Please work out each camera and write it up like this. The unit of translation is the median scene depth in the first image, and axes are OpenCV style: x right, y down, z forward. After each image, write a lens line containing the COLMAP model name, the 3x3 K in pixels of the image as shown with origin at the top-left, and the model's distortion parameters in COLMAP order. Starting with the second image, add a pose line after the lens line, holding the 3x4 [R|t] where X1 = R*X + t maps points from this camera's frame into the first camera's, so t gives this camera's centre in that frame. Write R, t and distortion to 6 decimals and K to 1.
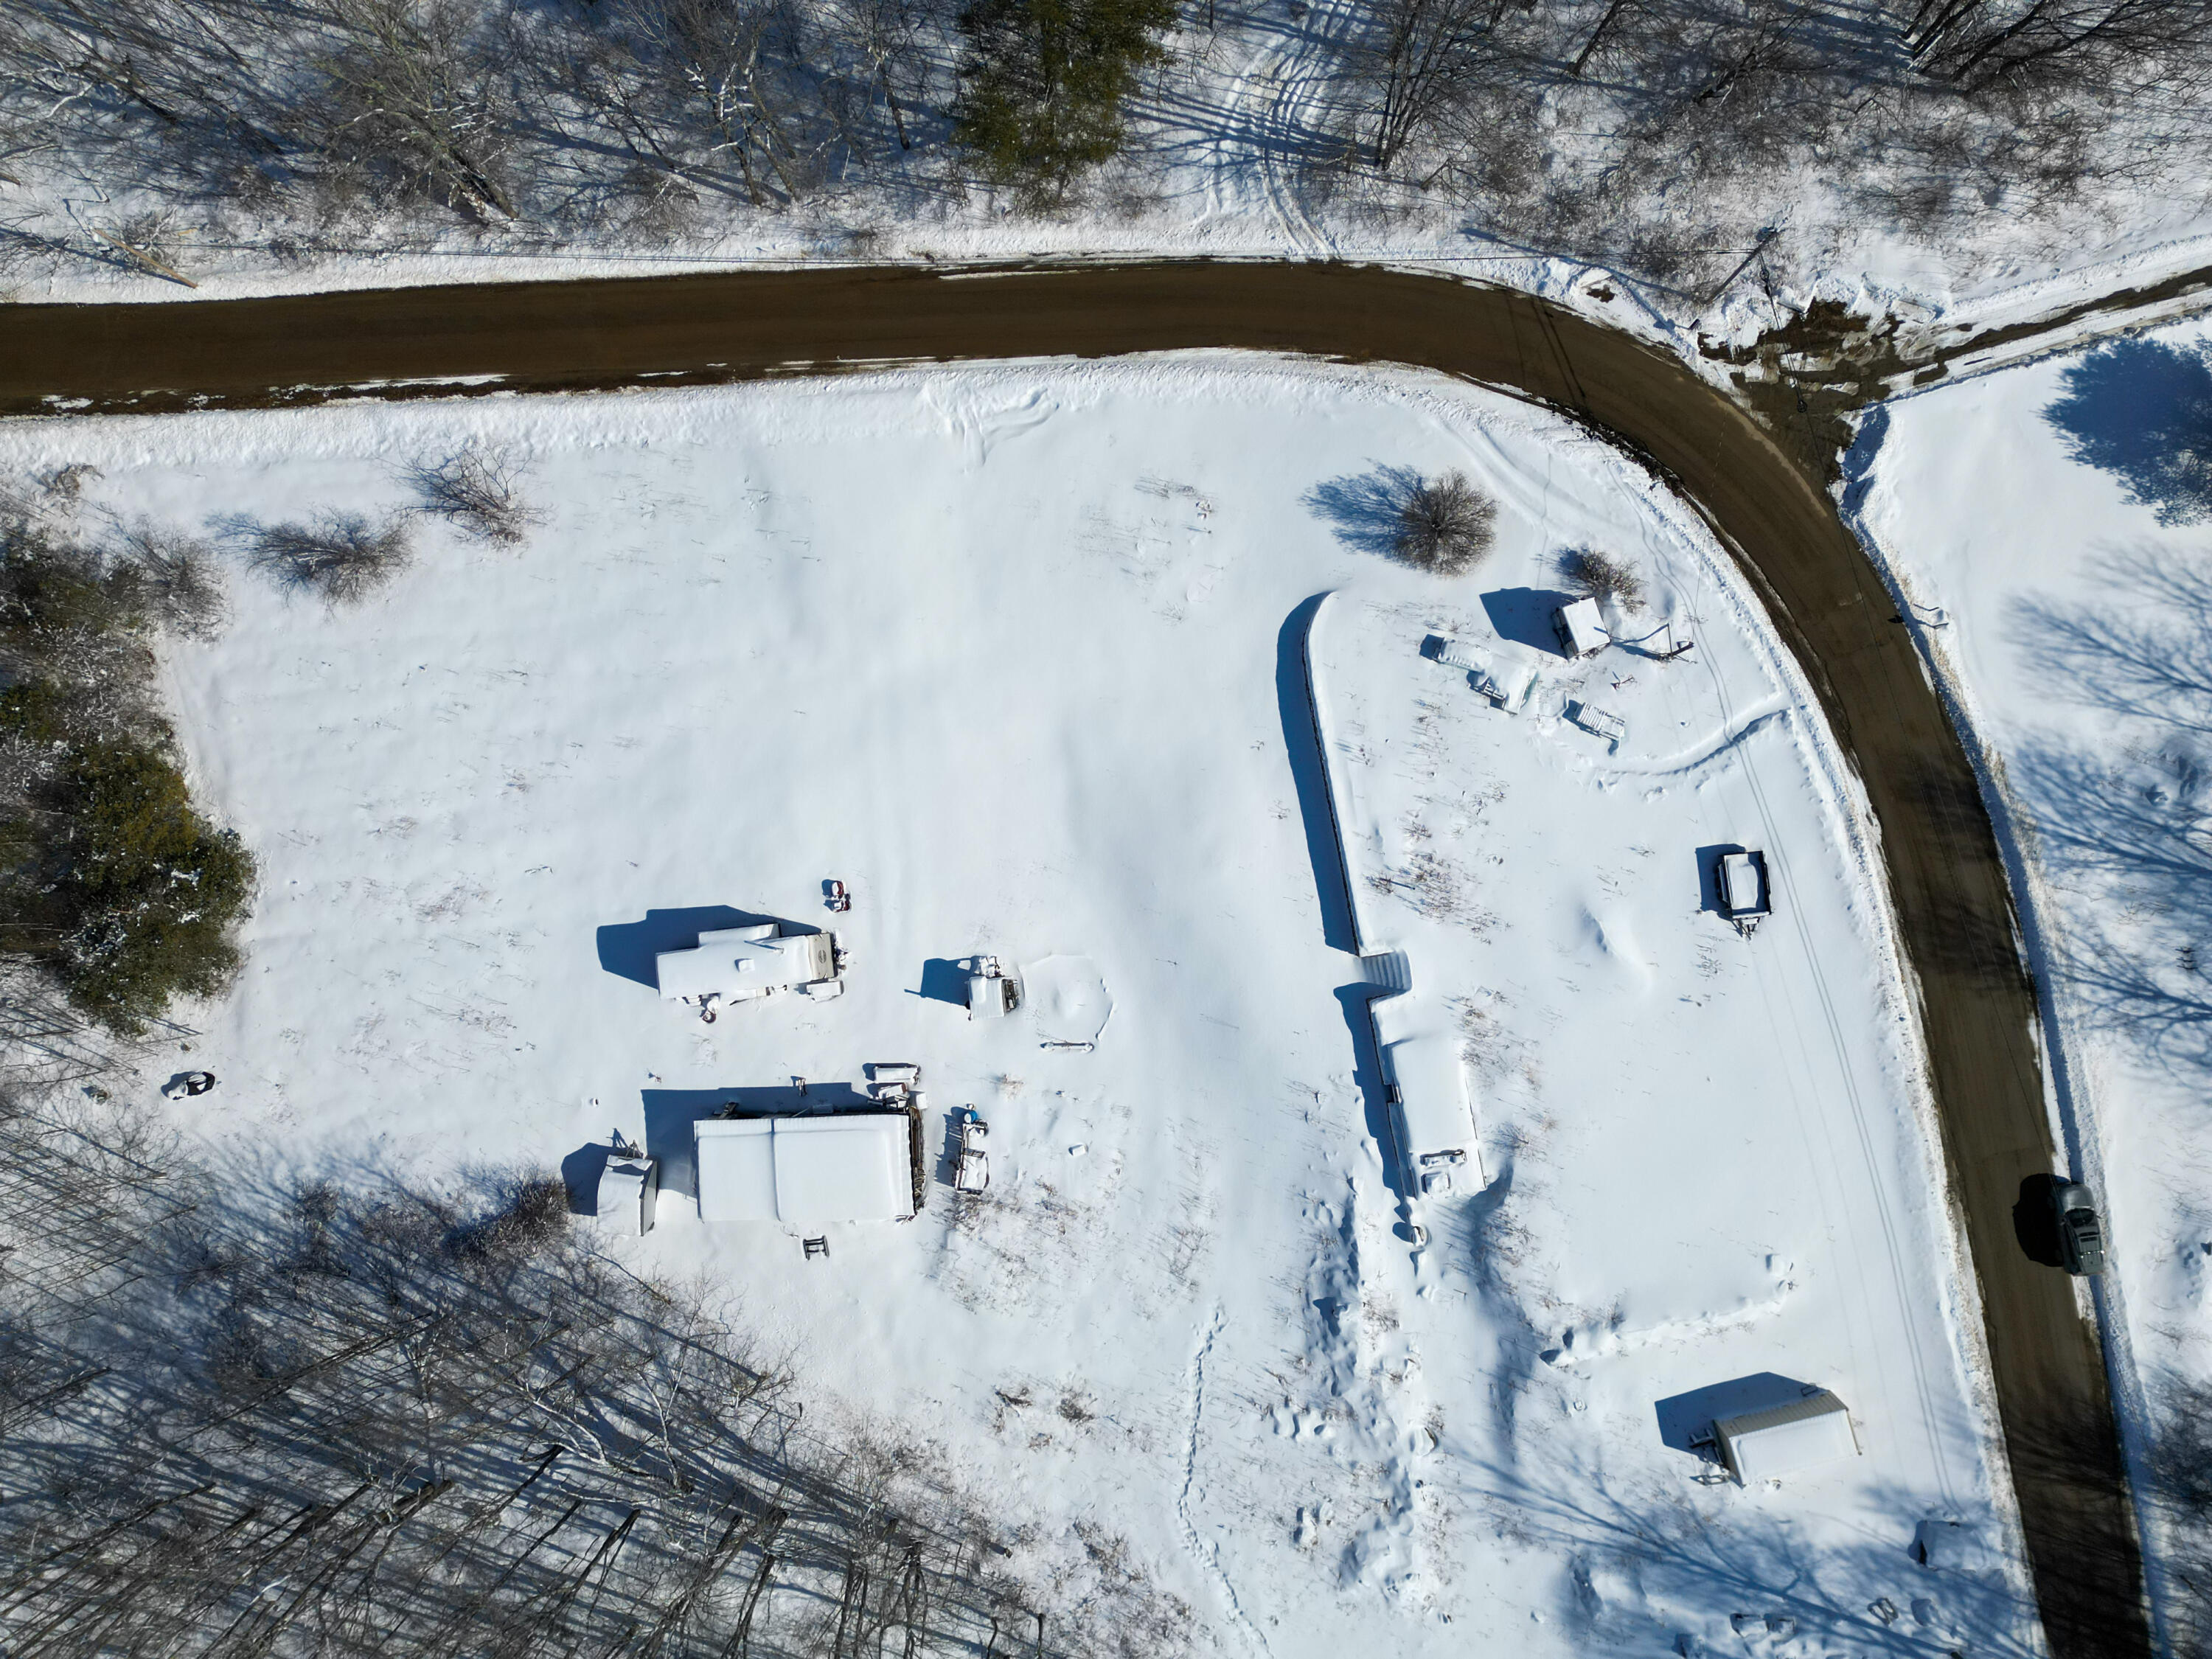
lens RADIAL K [[1557.5, 0, 1106.0], [0, 1557.5, 829.5], [0, 0, 1]] dist [0.031382, -0.002486]
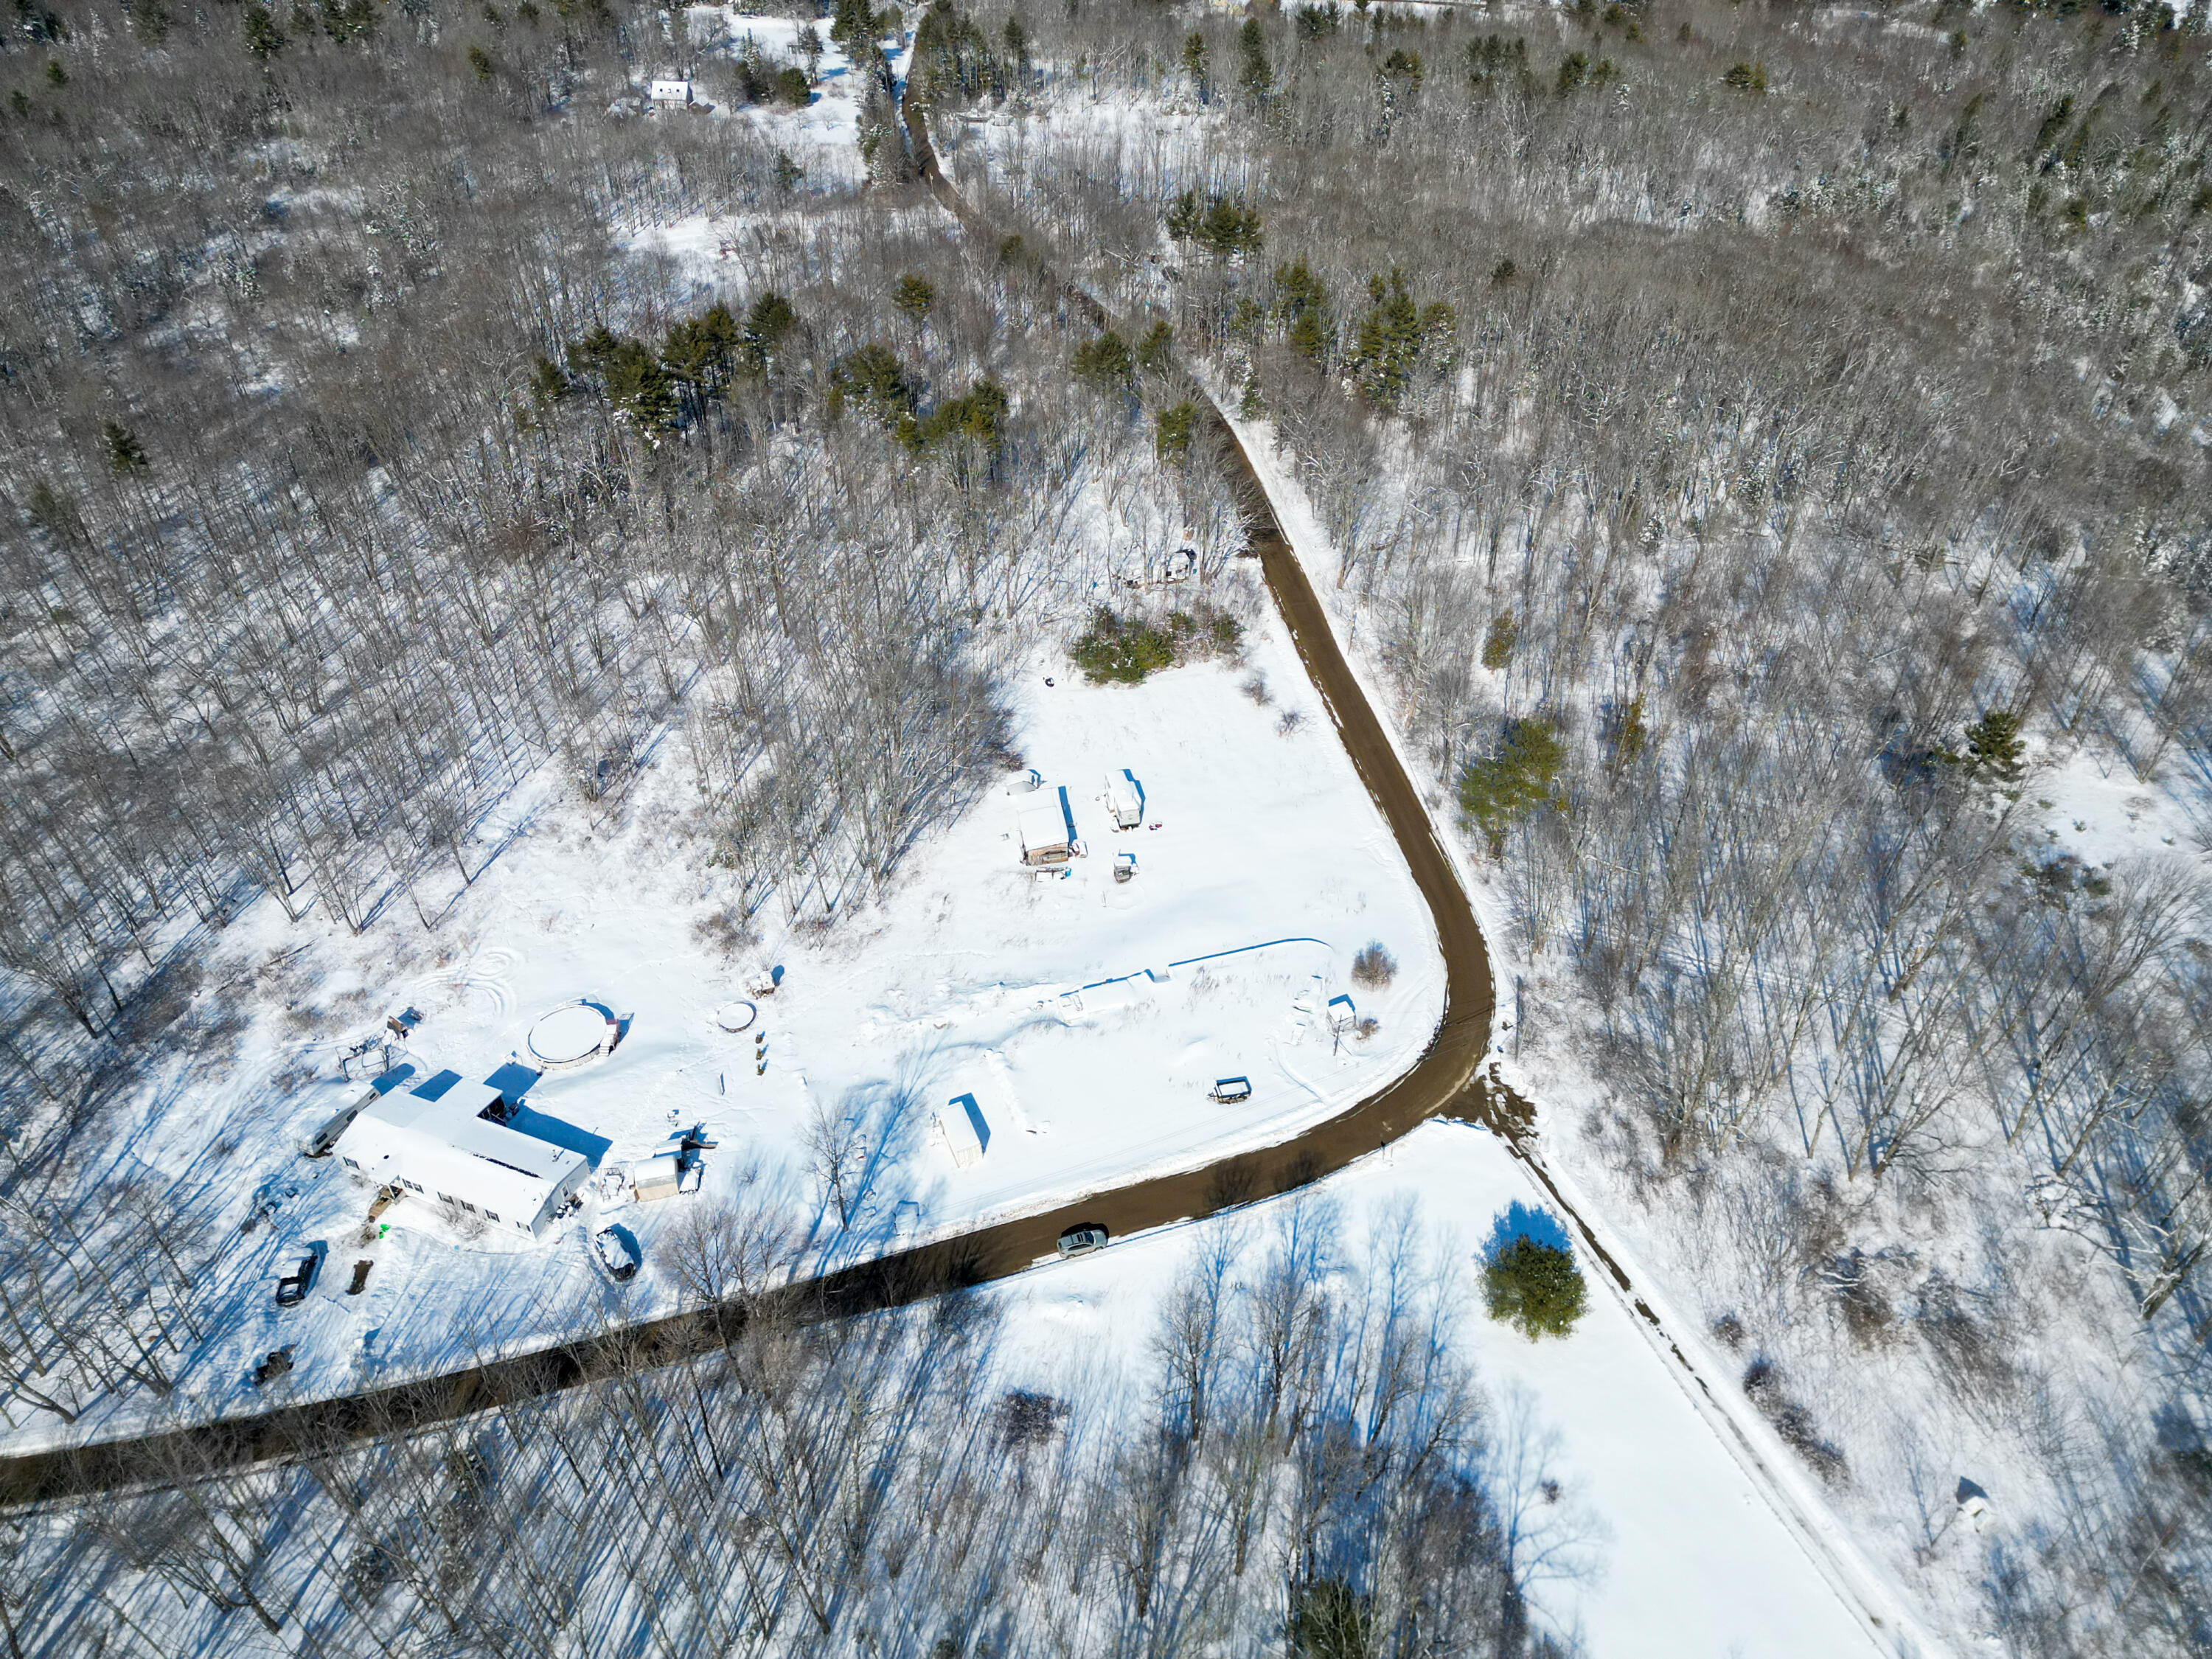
lens RADIAL K [[1557.5, 0, 1106.0], [0, 1557.5, 829.5], [0, 0, 1]] dist [0.031382, -0.002486]
pose [[0.125212, 0.659431, -0.741265, 1.599603], [-0.991360, 0.112597, -0.067290, 0.283156], [0.039091, 0.743285, 0.667831, -0.570875]]
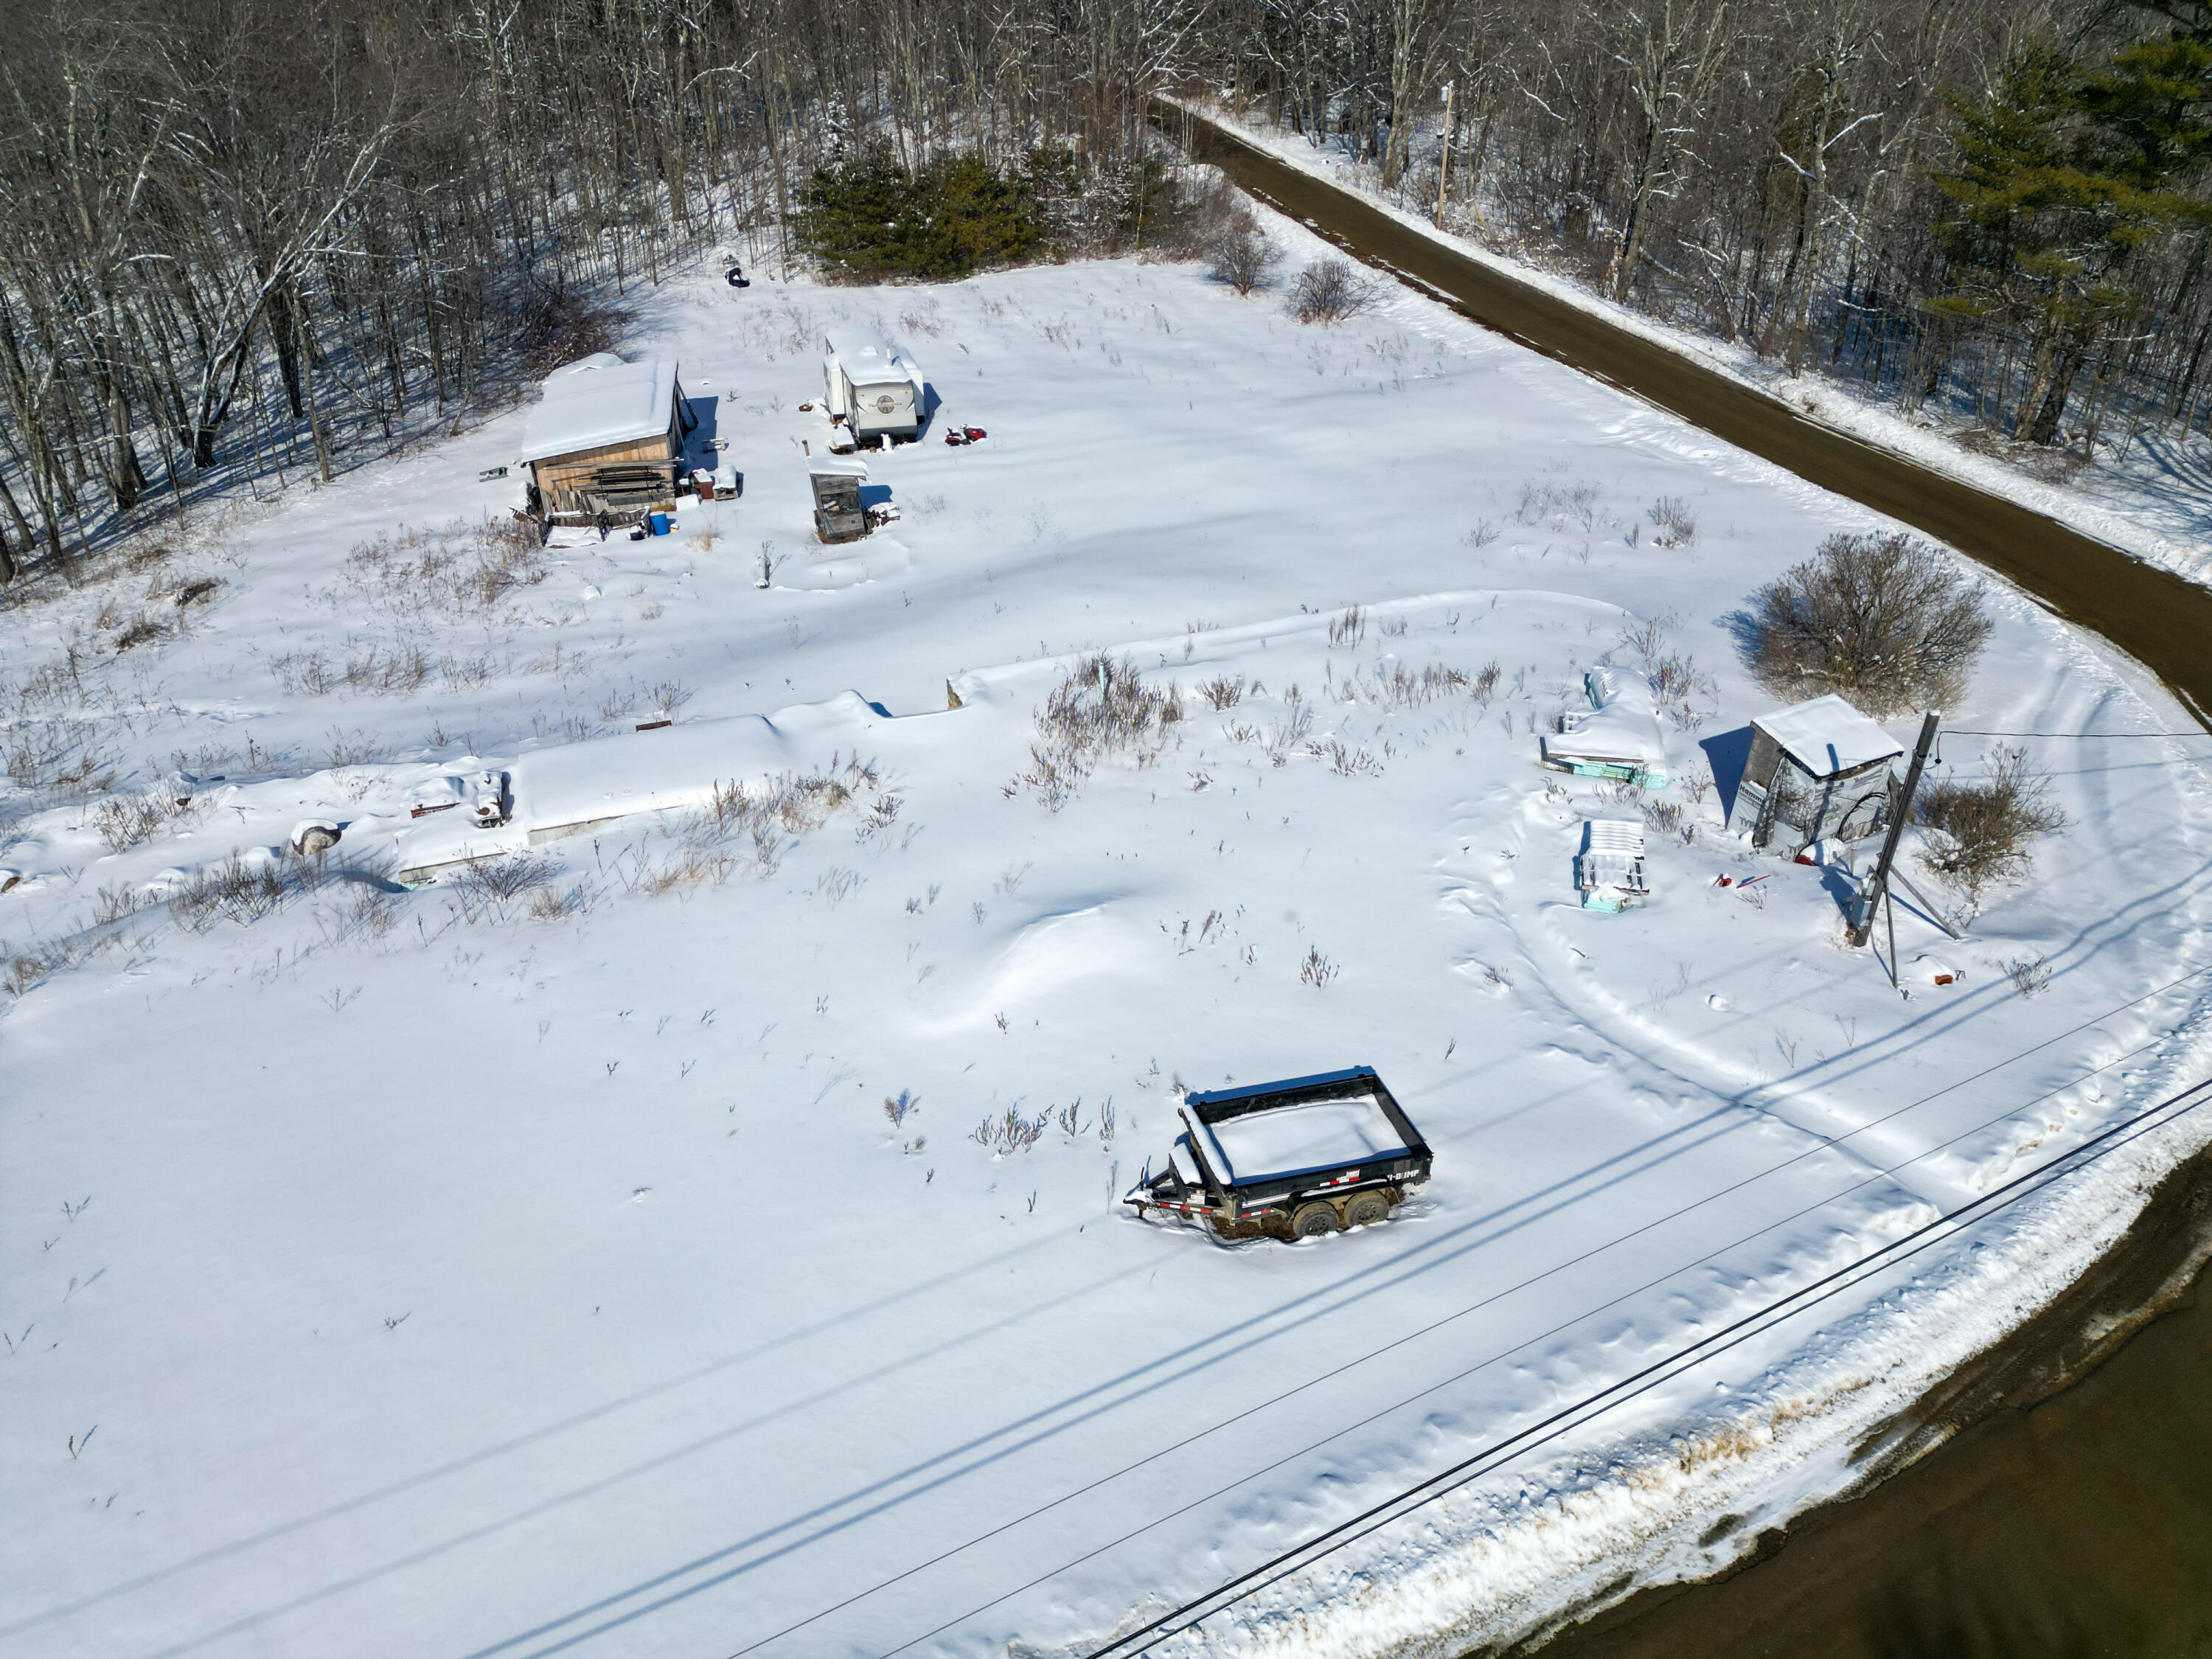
lens RADIAL K [[1557.5, 0, 1106.0], [0, 1557.5, 829.5], [0, 0, 1]] dist [0.031382, -0.002486]
pose [[0.175235, 0.547637, -0.818160, 0.592445], [-0.983013, 0.143393, -0.114563, 0.093427], [0.054580, 0.824337, 0.563462, 0.759589]]
